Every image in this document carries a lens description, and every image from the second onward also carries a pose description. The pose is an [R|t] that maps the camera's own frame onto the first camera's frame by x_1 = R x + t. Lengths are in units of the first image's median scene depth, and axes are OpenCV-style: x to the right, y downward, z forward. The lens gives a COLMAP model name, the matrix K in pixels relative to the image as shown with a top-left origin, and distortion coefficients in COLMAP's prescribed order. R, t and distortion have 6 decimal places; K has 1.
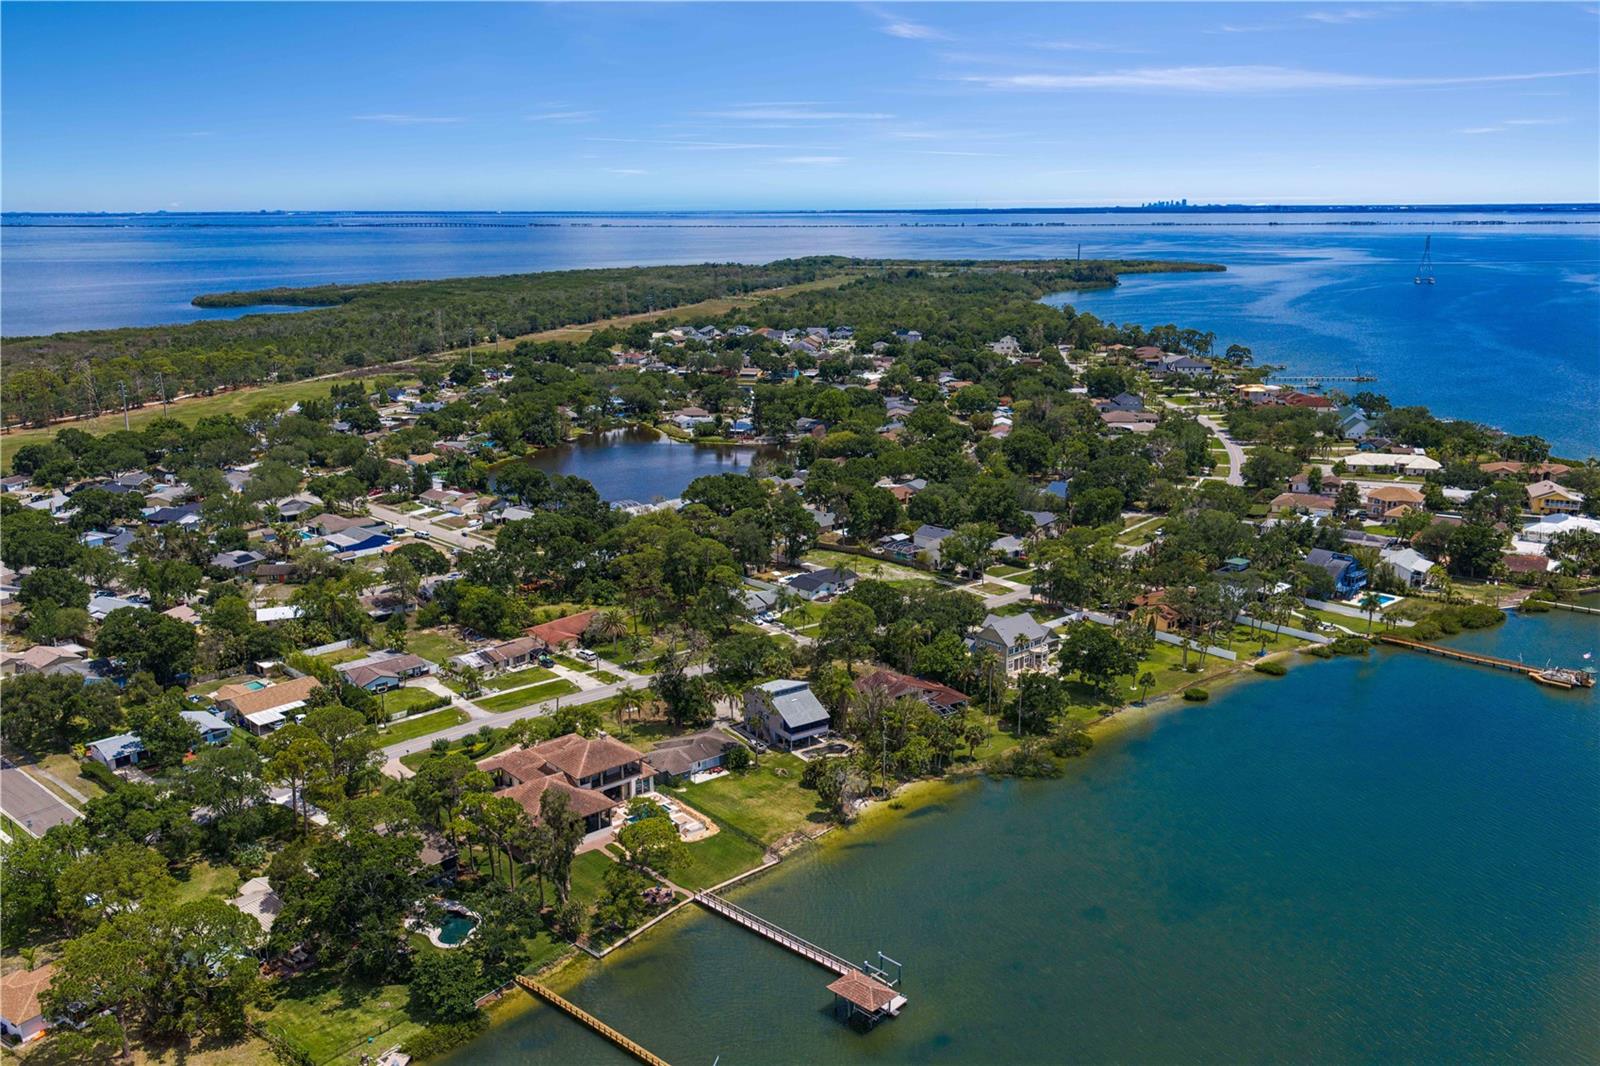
lens RADIAL K [[1320.5, 0, 799.4], [0, 1320.5, 534.7], [0, 0, 1]] dist [0.078519, -0.143128]
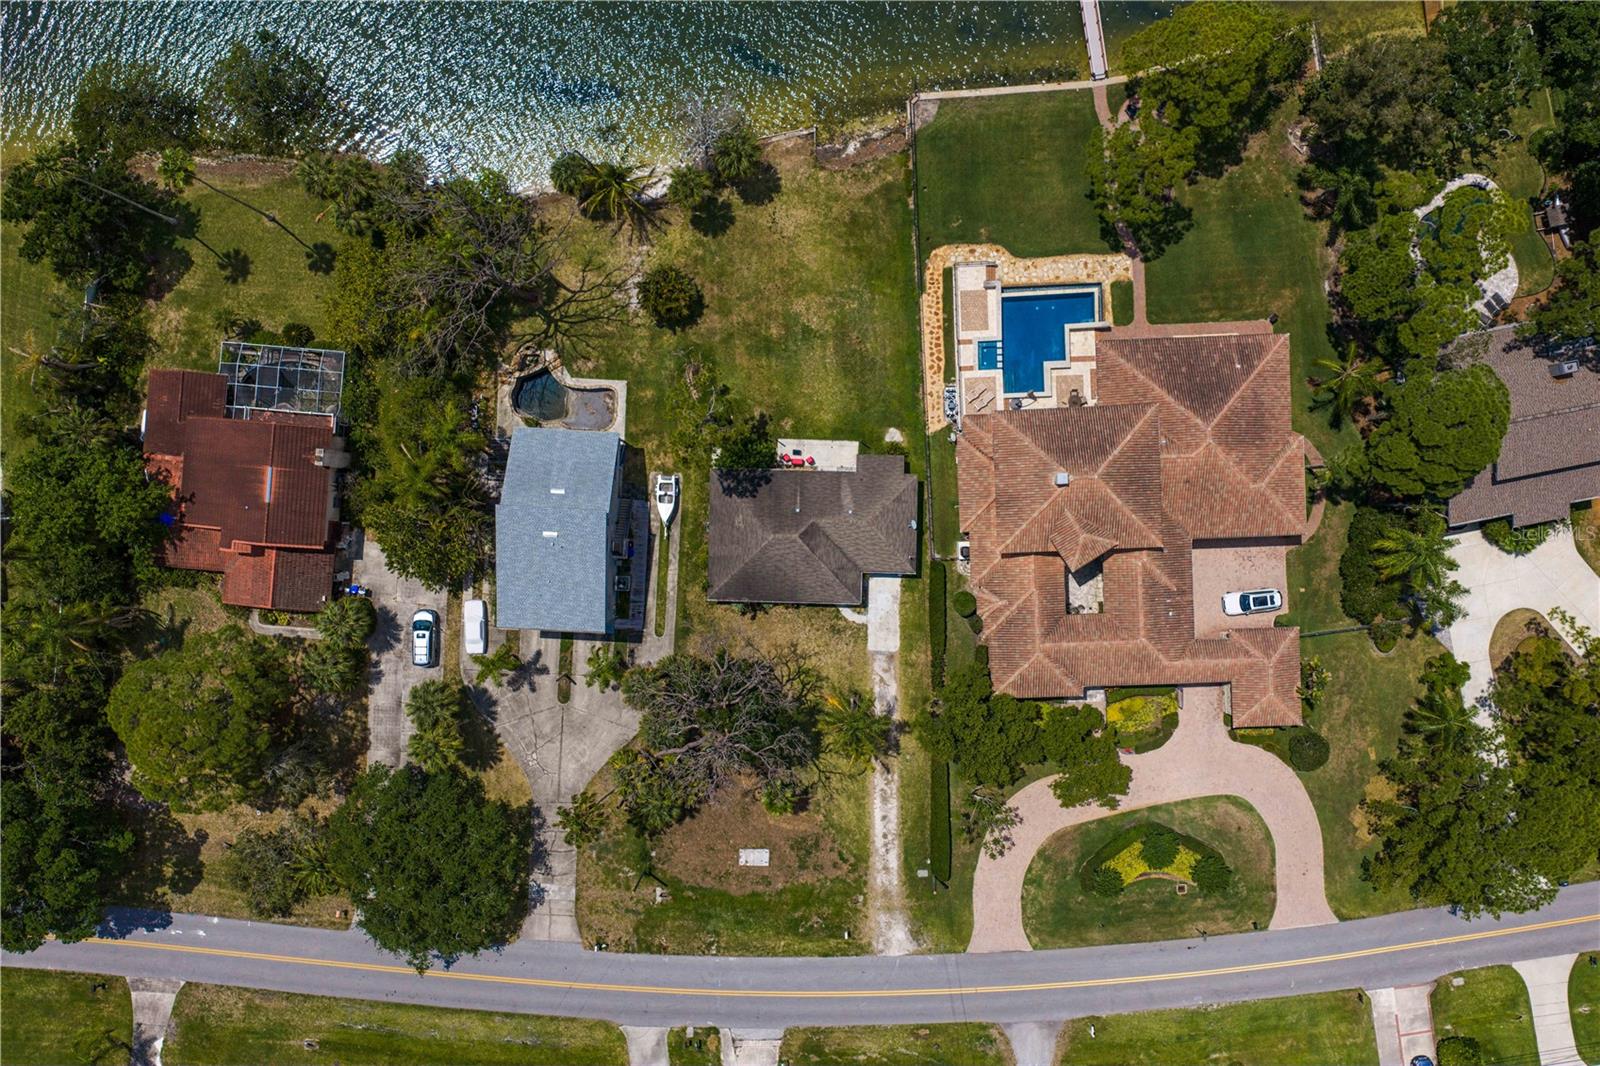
lens RADIAL K [[1308.1, 0, 799.4], [0, 1308.1, 536.2], [0, 0, 1]] dist [0.075281, -0.178828]
pose [[-0.789544, -0.613615, 0.009862, -0.073965], [0.165166, -0.196989, 0.966393, -0.262776], [-0.591051, 0.764638, 0.256880, 0.771463]]
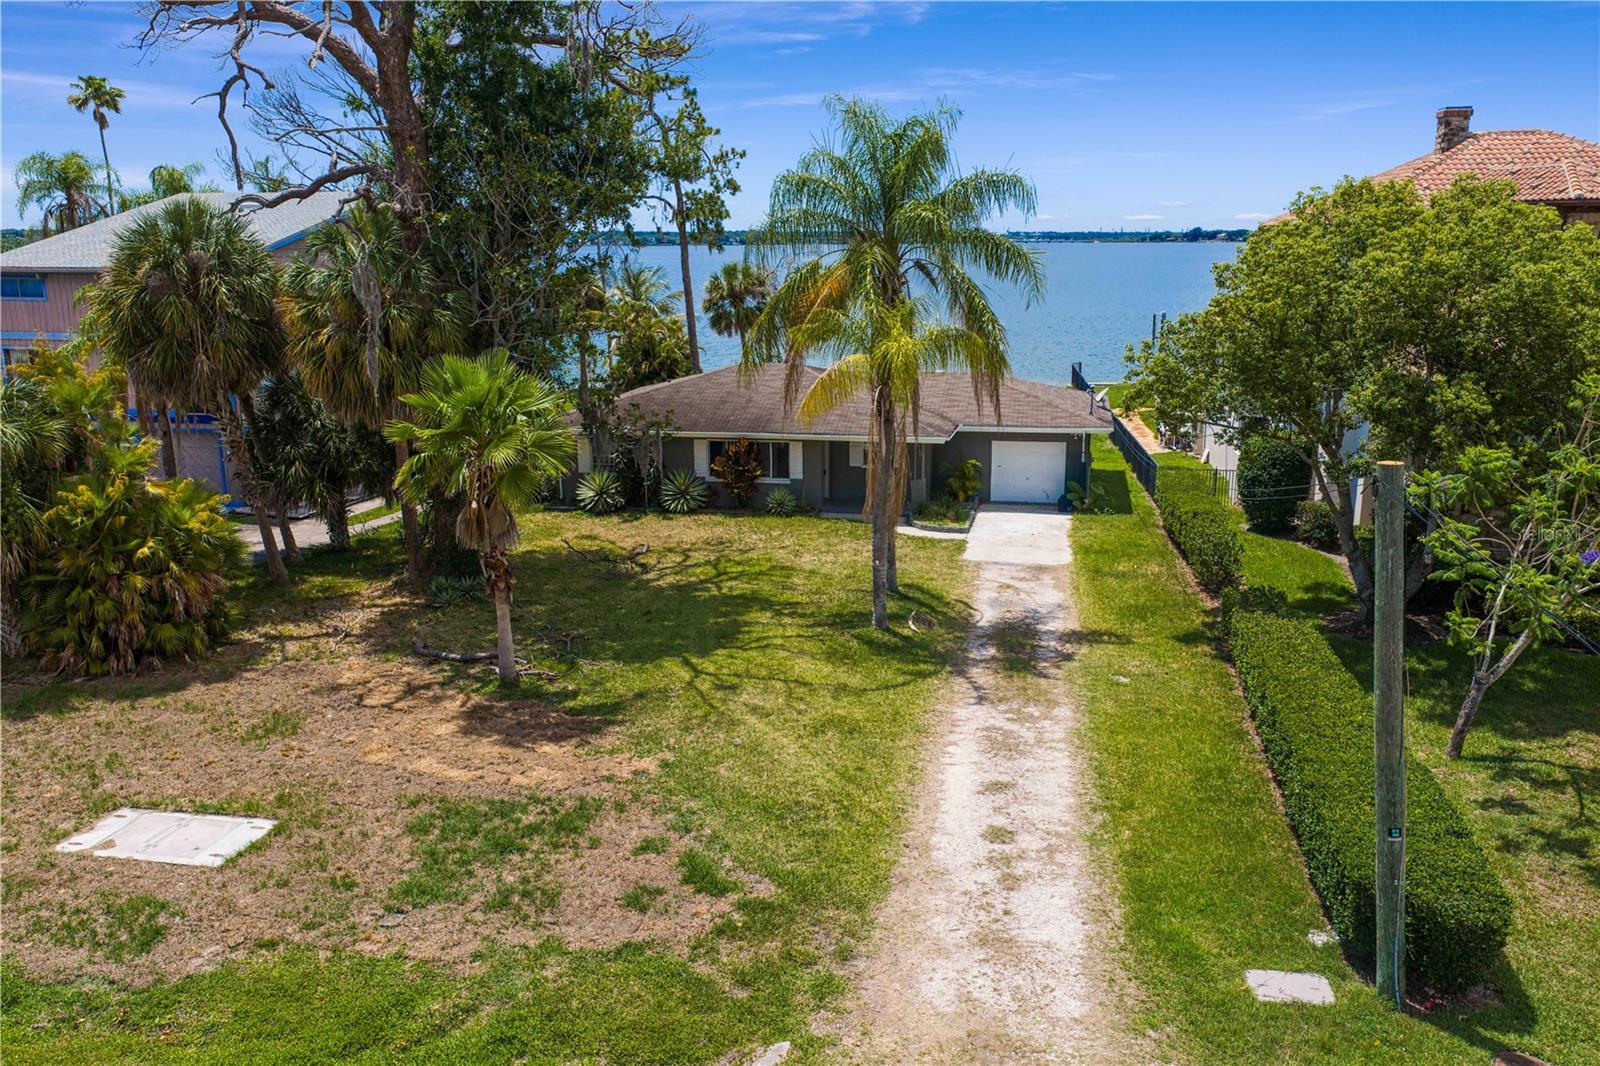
lens RADIAL K [[1308.0, 0, 800.6], [0, 1308.0, 533.1], [0, 0, 1]] dist [0.042763, -0.072525]
pose [[-0.665166, -0.152848, 0.730885, -0.192116], [0.190864, 0.911504, 0.364322, 0.095041], [-0.721890, 0.381834, -0.577128, 0.980109]]
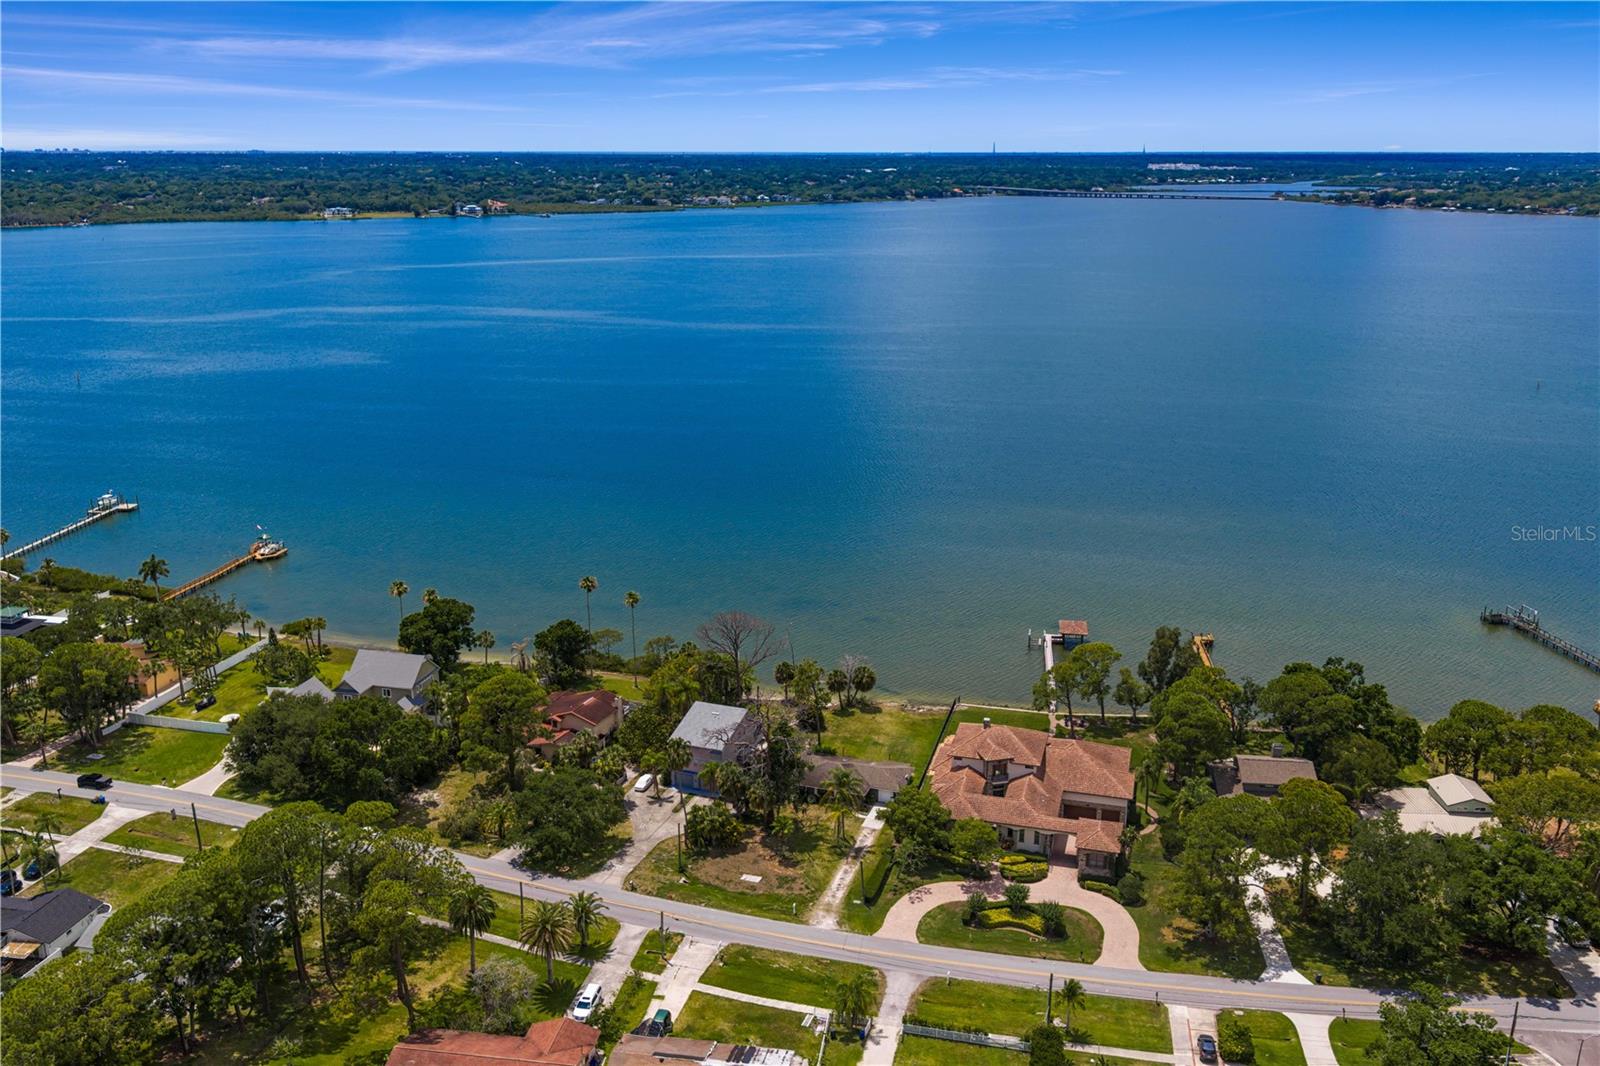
lens RADIAL K [[1347.6, 0, 803.4], [0, 1347.6, 534.1], [0, 0, 1]] dist [0.068755, -0.113484]
pose [[-0.563997, -0.220338, 0.795839, -0.625201], [0.202502, 0.897414, 0.391970, -0.276070], [-0.800563, 0.382229, -0.461520, 1.190480]]
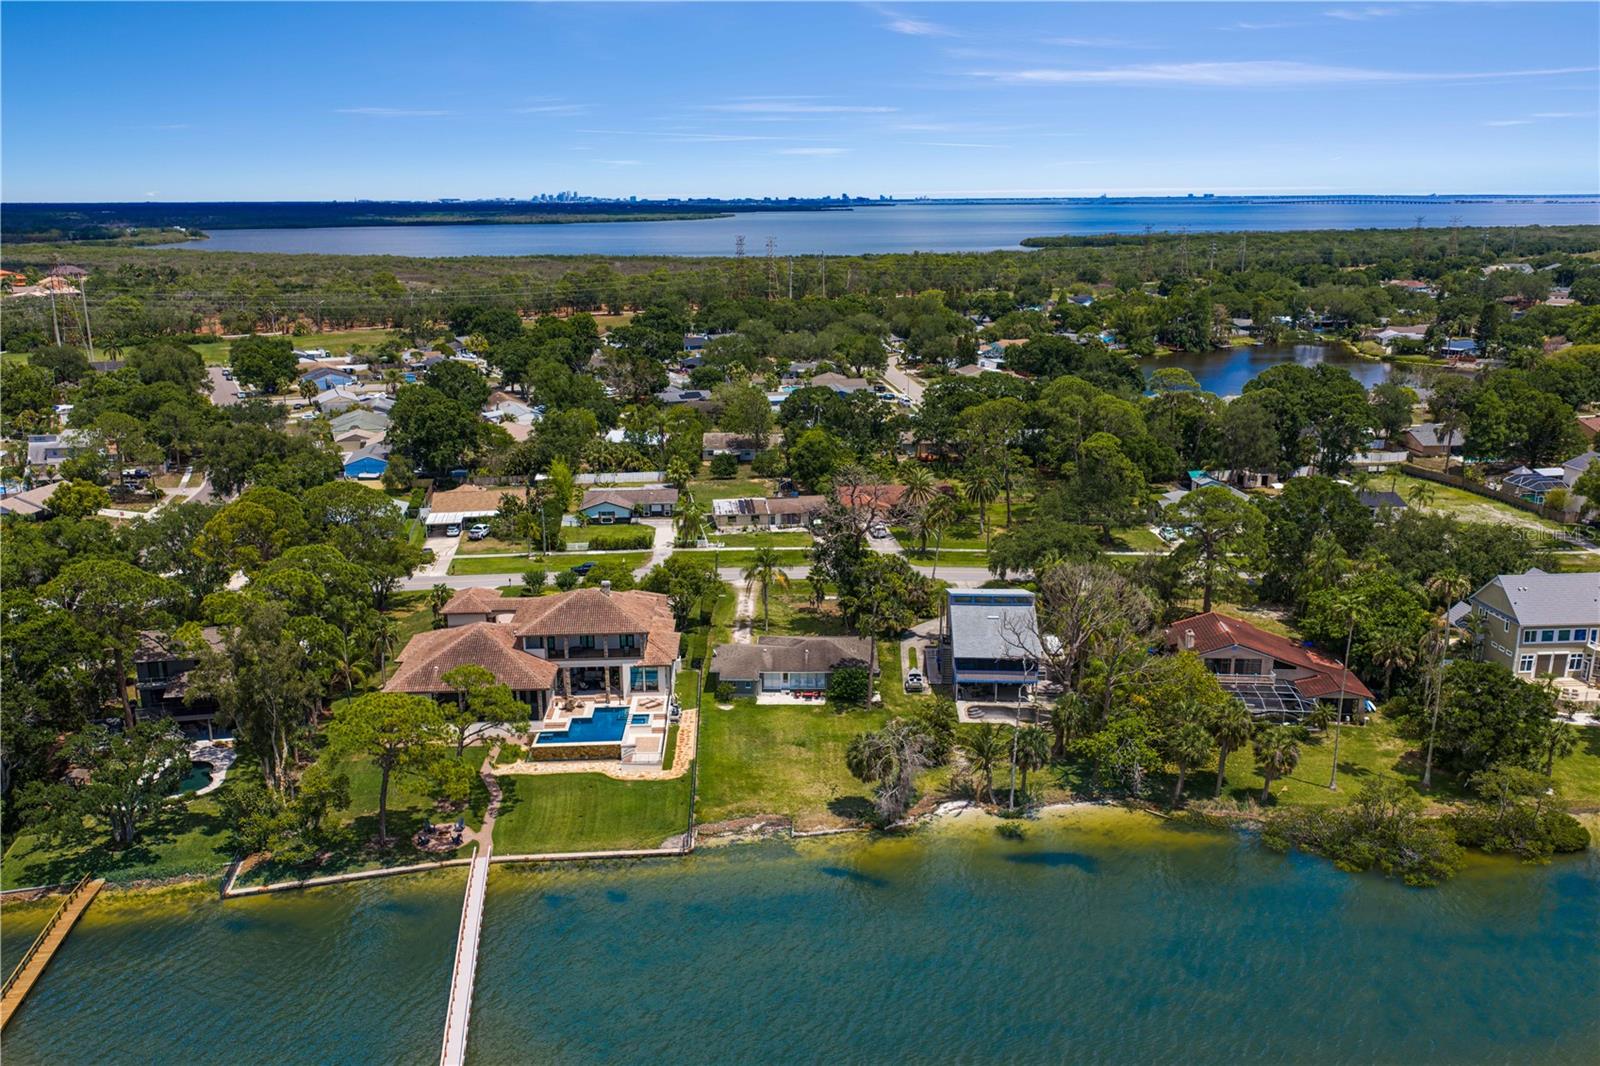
lens RADIAL K [[1308.0, 0, 801.3], [0, 1308.0, 541.6], [0, 0, 1]] dist [0.058918, -0.100550]
pose [[0.791578, 0.156839, -0.590598, 0.233673], [-0.147019, 0.986992, 0.065055, 0.062360], [0.593118, 0.035333, 0.804340, 0.450903]]
